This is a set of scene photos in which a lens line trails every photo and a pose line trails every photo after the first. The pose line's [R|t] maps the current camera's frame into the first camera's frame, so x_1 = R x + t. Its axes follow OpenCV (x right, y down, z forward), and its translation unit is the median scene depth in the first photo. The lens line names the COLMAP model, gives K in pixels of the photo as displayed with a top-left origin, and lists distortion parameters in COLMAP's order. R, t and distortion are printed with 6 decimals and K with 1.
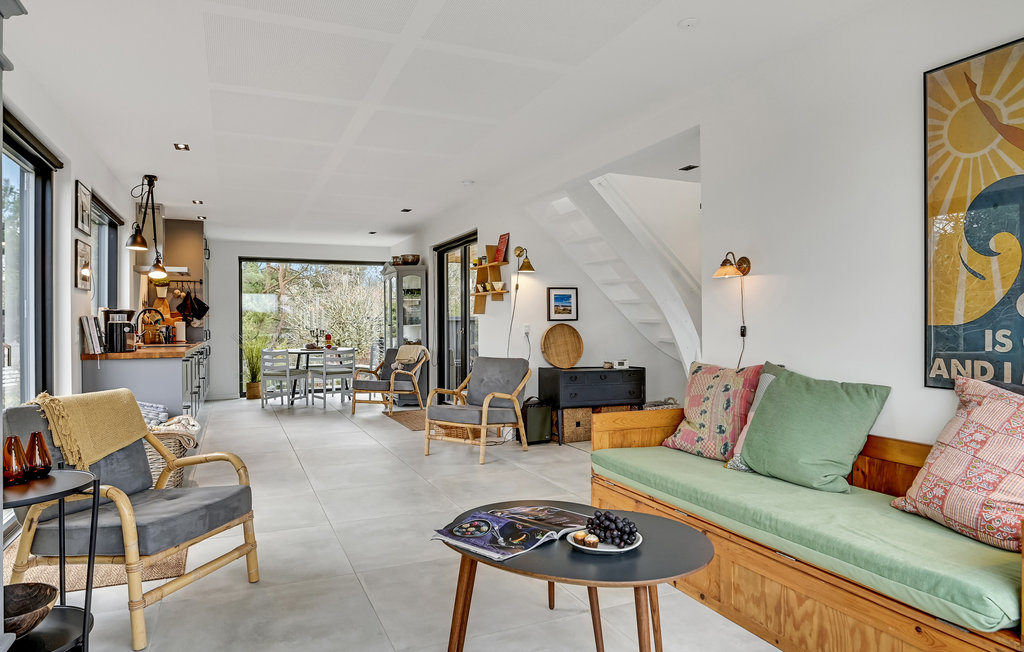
lens RADIAL K [[626.7, 0, 512.3], [0, 626.7, 326.4], [0, 0, 1]] dist [0.001587, -0.000533]
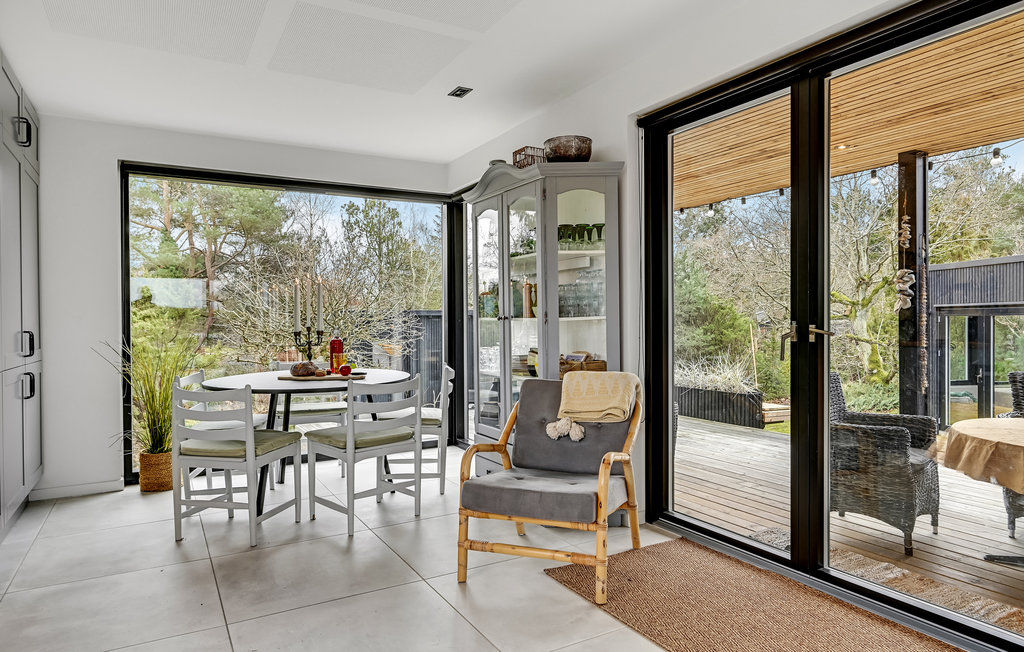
lens RADIAL K [[626.7, 0, 511.4], [0, 626.7, 324.3], [0, 0, 1]] dist [0.001587, -0.000533]
pose [[0.994964, -0.002908, 0.100189, -0.232723], [0.002671, 0.999993, 0.002505, 0.001011], [-0.100195, -0.002224, 0.994965, 0.596470]]
